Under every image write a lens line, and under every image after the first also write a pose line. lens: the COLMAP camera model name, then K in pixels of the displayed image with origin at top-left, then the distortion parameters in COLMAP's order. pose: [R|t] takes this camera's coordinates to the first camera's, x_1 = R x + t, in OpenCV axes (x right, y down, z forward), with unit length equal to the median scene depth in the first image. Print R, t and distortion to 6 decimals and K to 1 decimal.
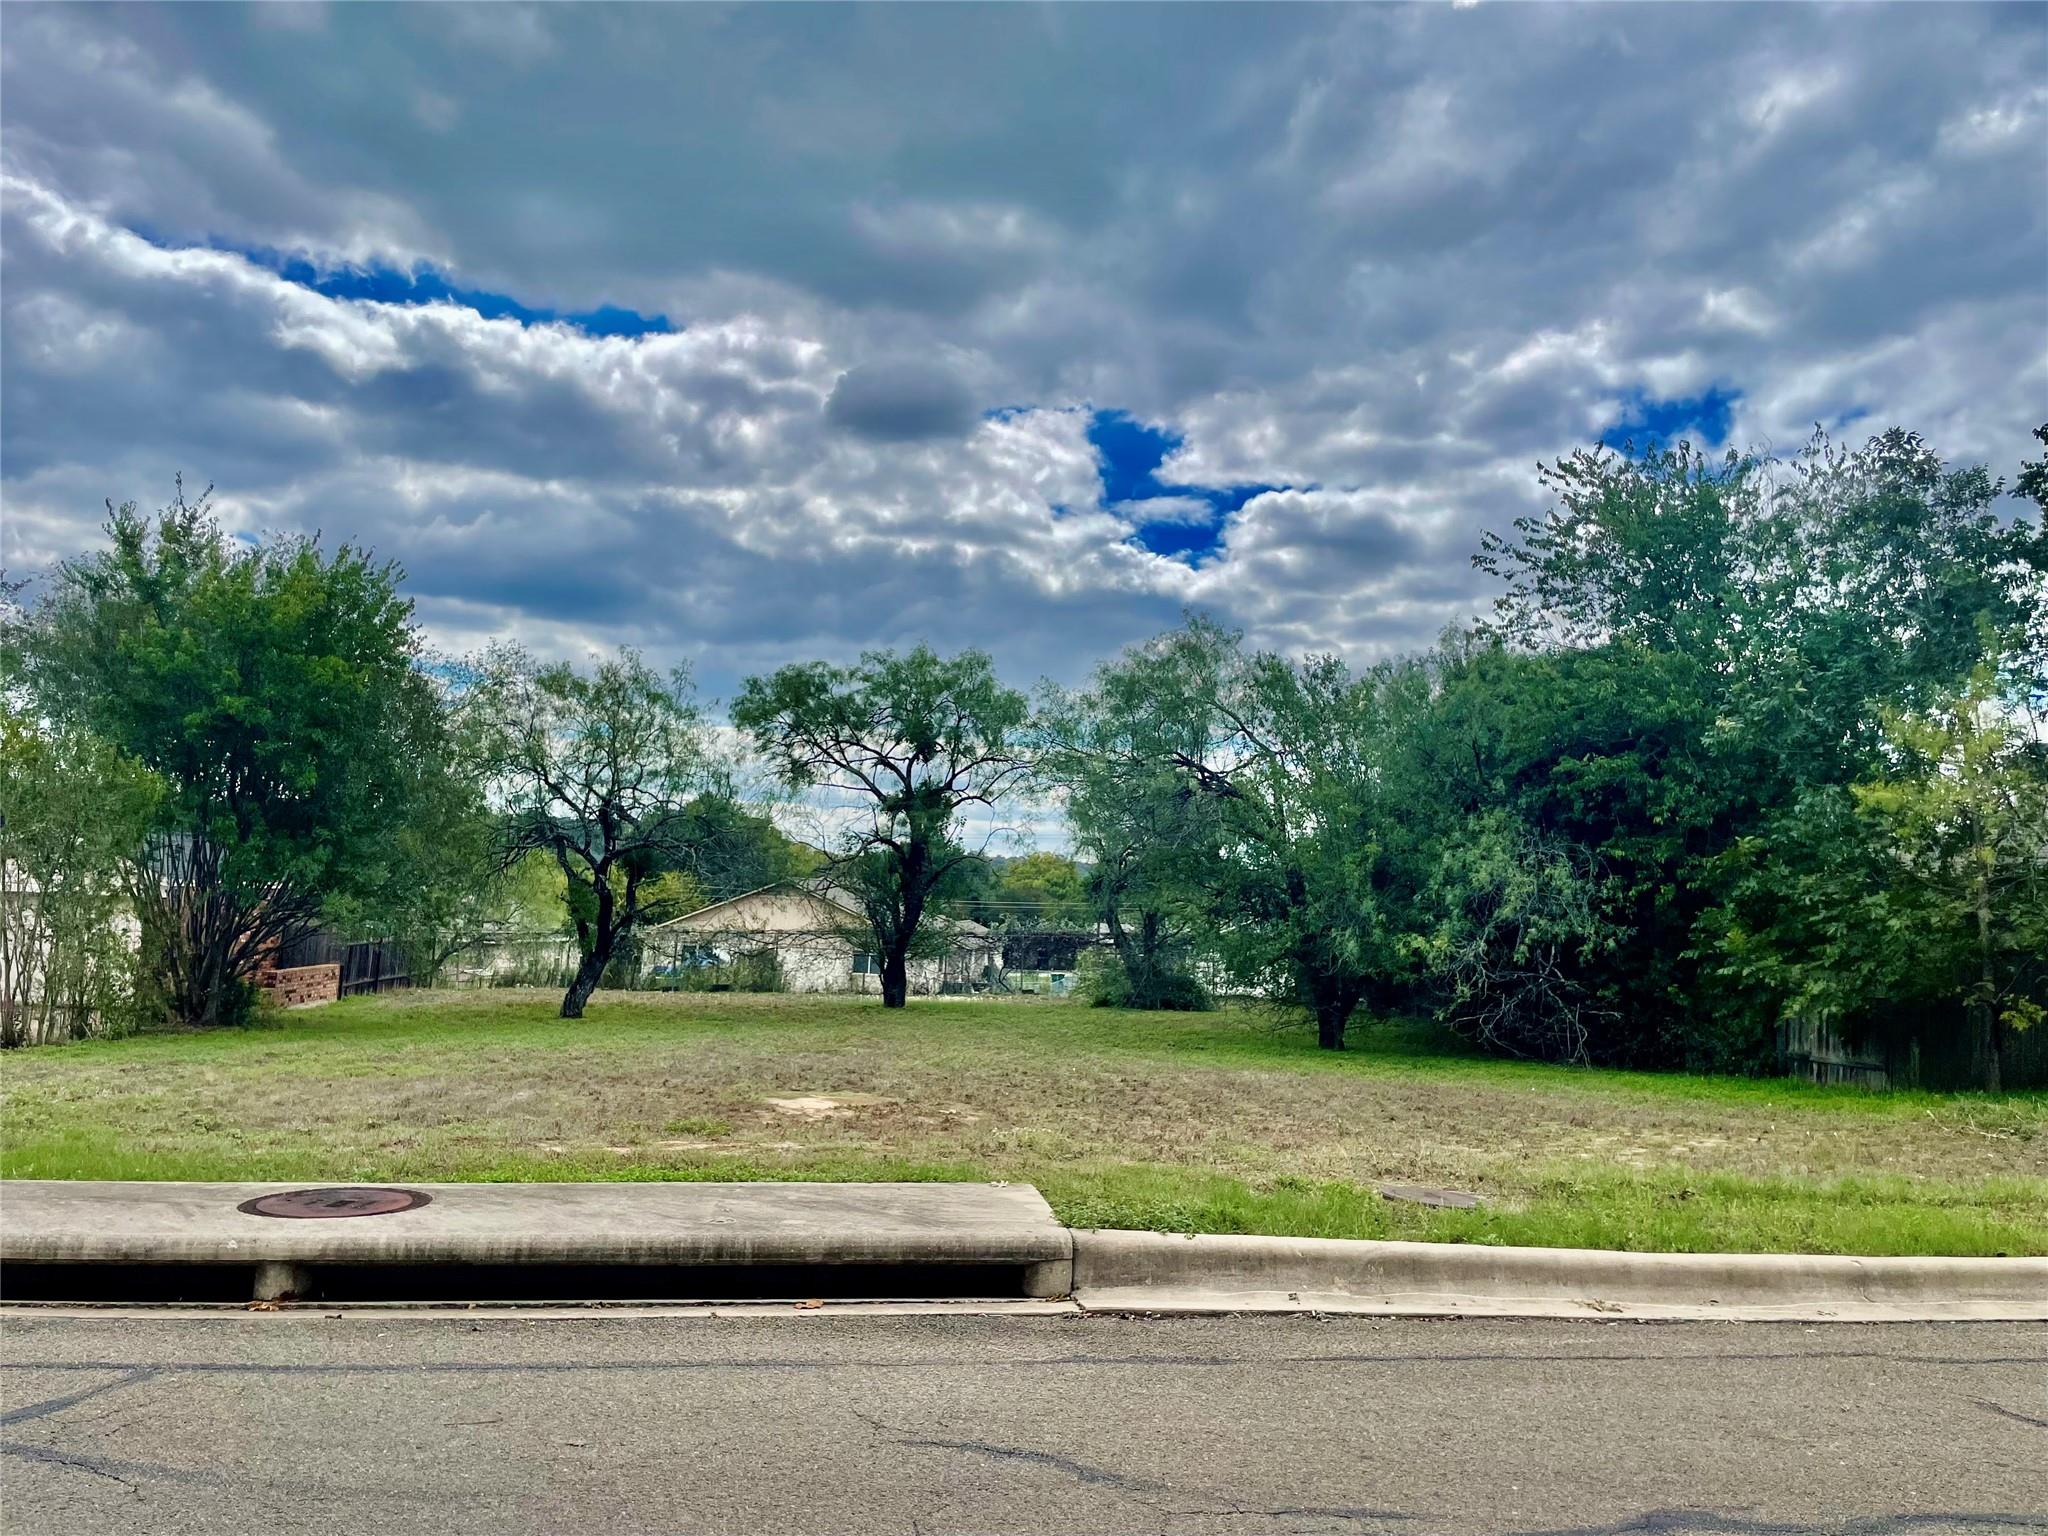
lens RADIAL K [[1629.8, 0, 1024.0], [0, 1629.8, 768.0], [0, 0, 1]] dist [0.092548, -0.124751]
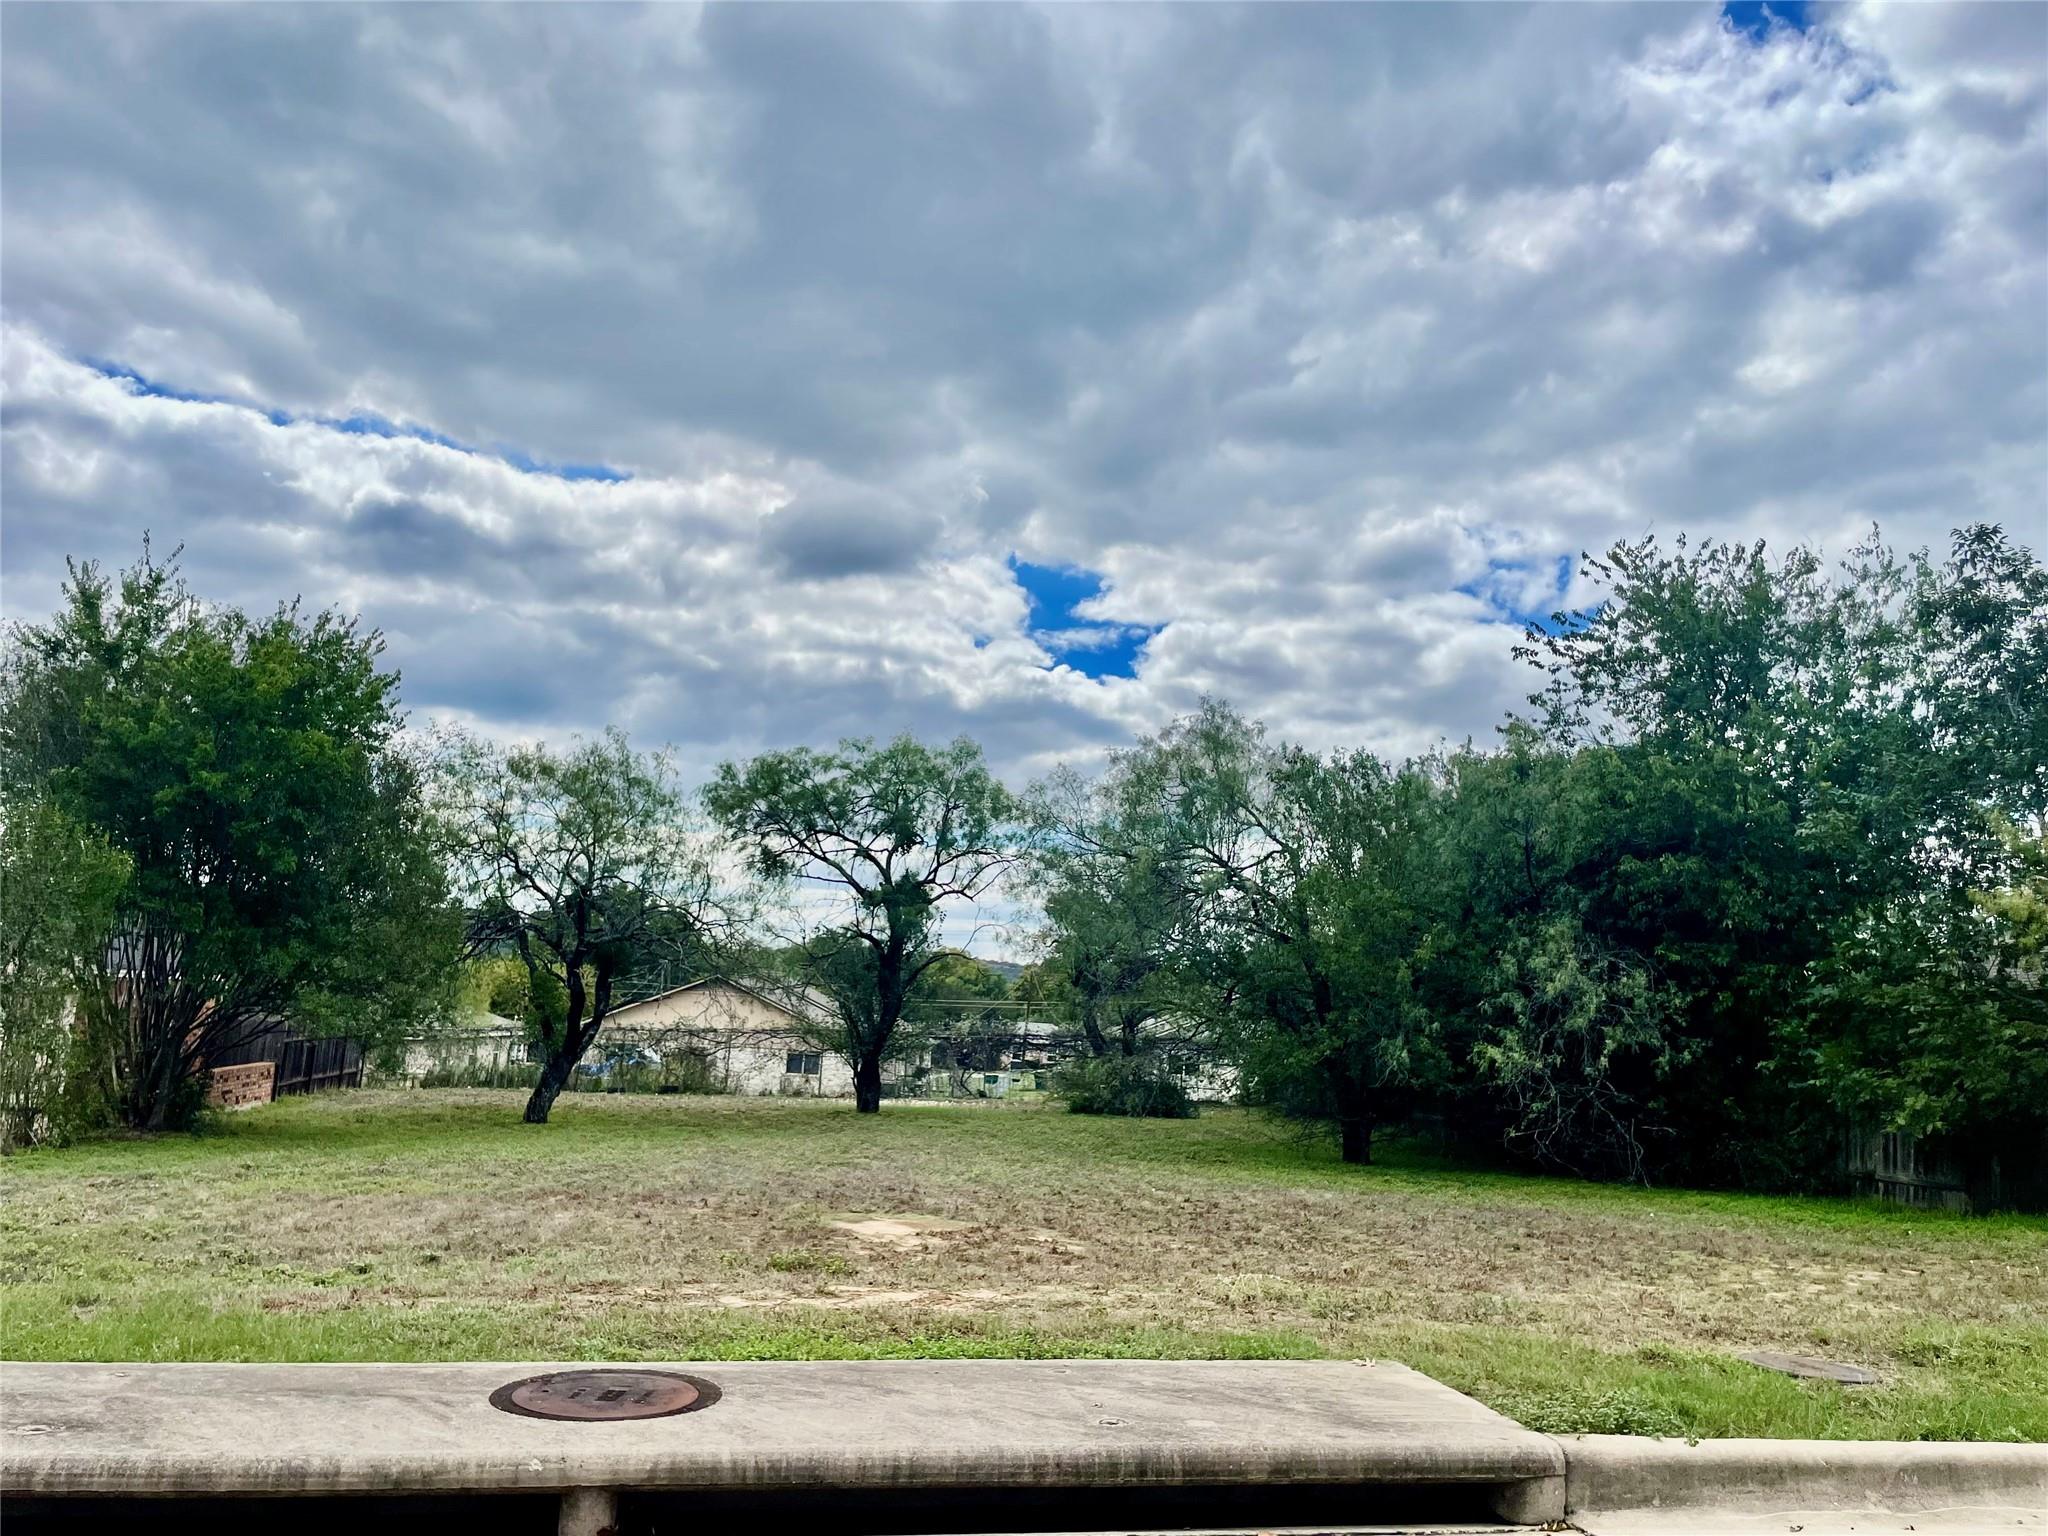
lens RADIAL K [[1606.5, 0, 975.5], [0, 1606.5, 785.2], [0, 0, 1]] dist [0.091661, -0.123831]
pose [[0.998304, 0.017656, 0.055476, -0.094296], [-0.014860, 0.998618, -0.050417, 0.003764], [-0.056290, 0.049507, 0.997186, 0.067799]]
